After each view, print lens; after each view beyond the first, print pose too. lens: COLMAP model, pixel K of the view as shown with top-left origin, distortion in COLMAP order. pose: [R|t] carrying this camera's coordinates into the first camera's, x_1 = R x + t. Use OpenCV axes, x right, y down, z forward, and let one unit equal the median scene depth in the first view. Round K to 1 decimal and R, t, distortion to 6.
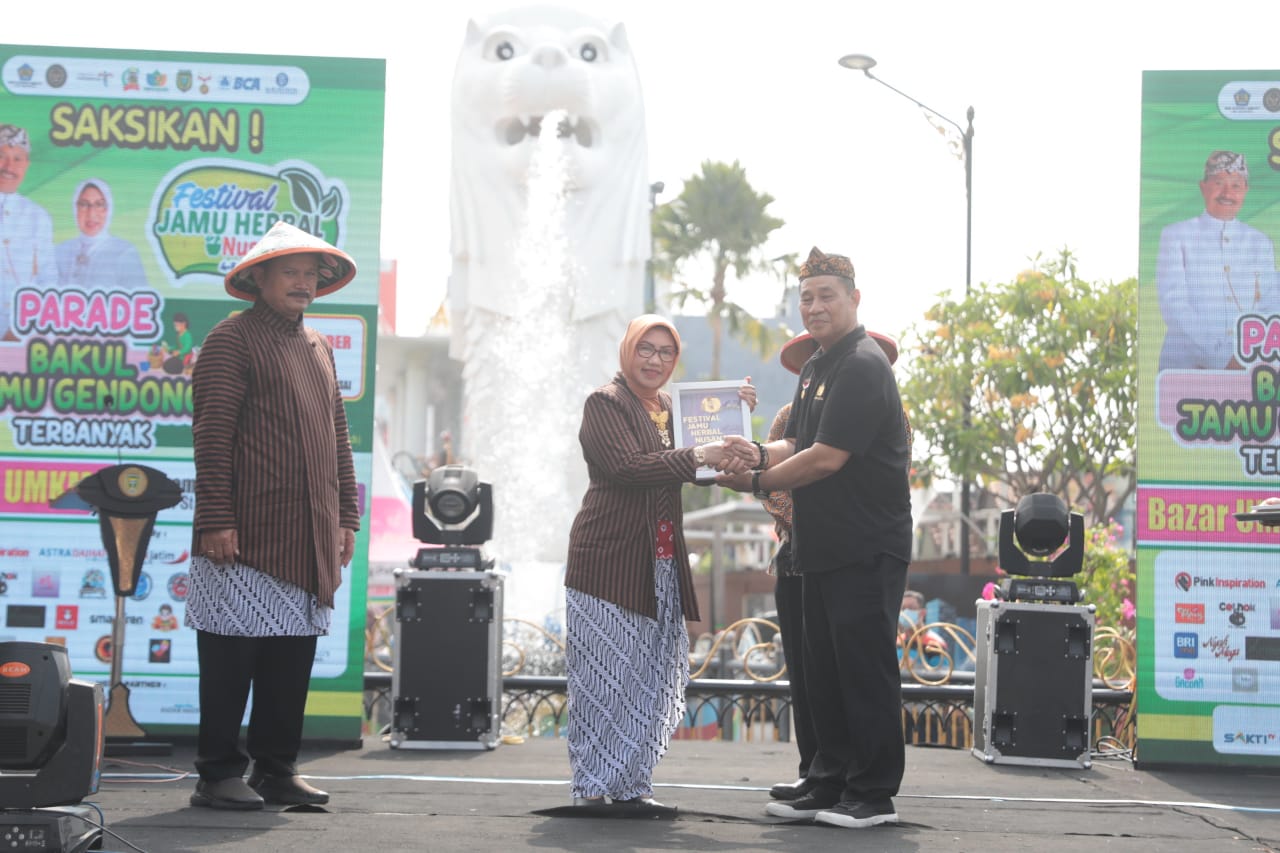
lens RADIAL K [[2692.5, 0, 609.3], [0, 2692.5, 429.7], [0, 0, 1]] dist [0.338869, 0.446470]
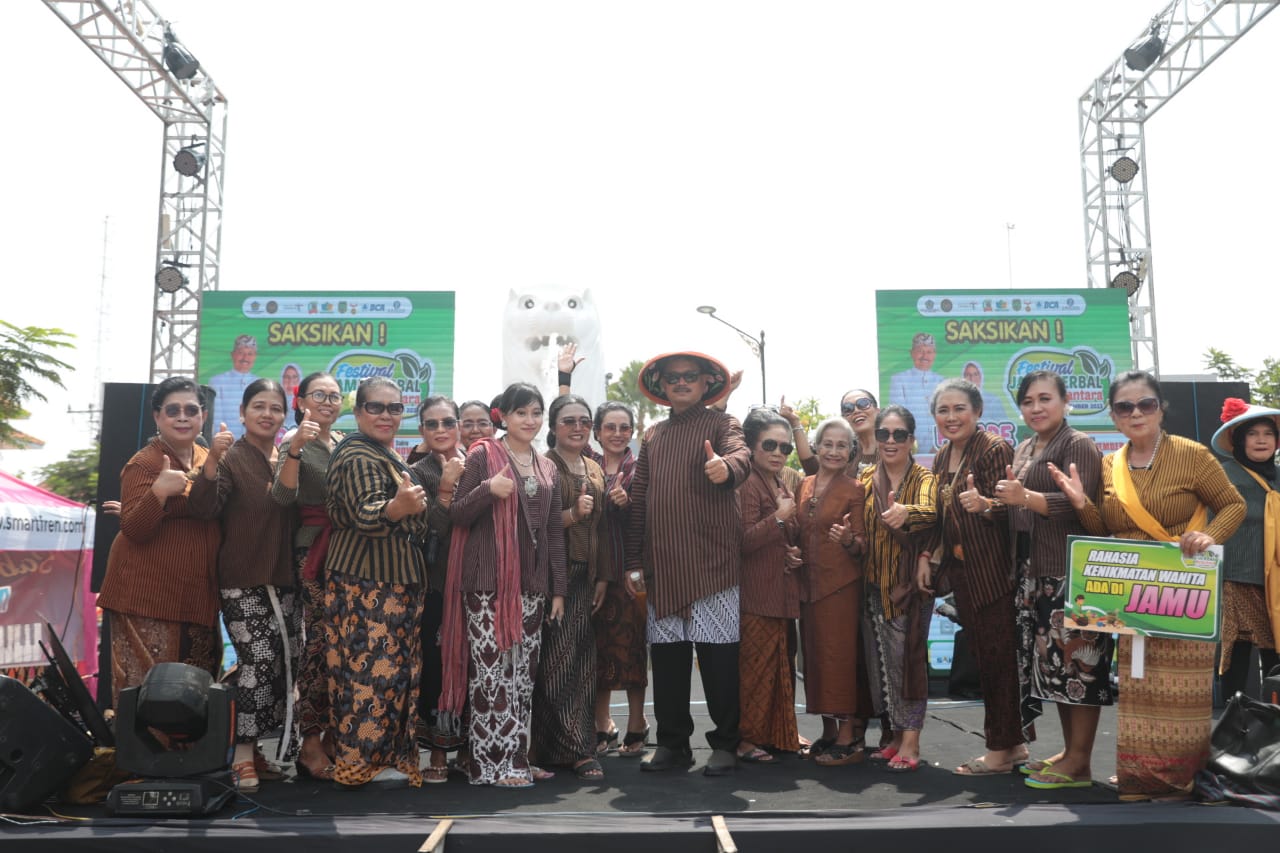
lens RADIAL K [[1230.9, 0, 621.7], [0, 1230.9, 427.5], [0, 0, 1]] dist [0.000974, 0.013582]
pose [[0.999284, -0.025833, 0.027638, 0.001365], [0.027293, 0.998179, -0.053794, -0.000802], [-0.026198, 0.054510, 0.998169, 0.122926]]
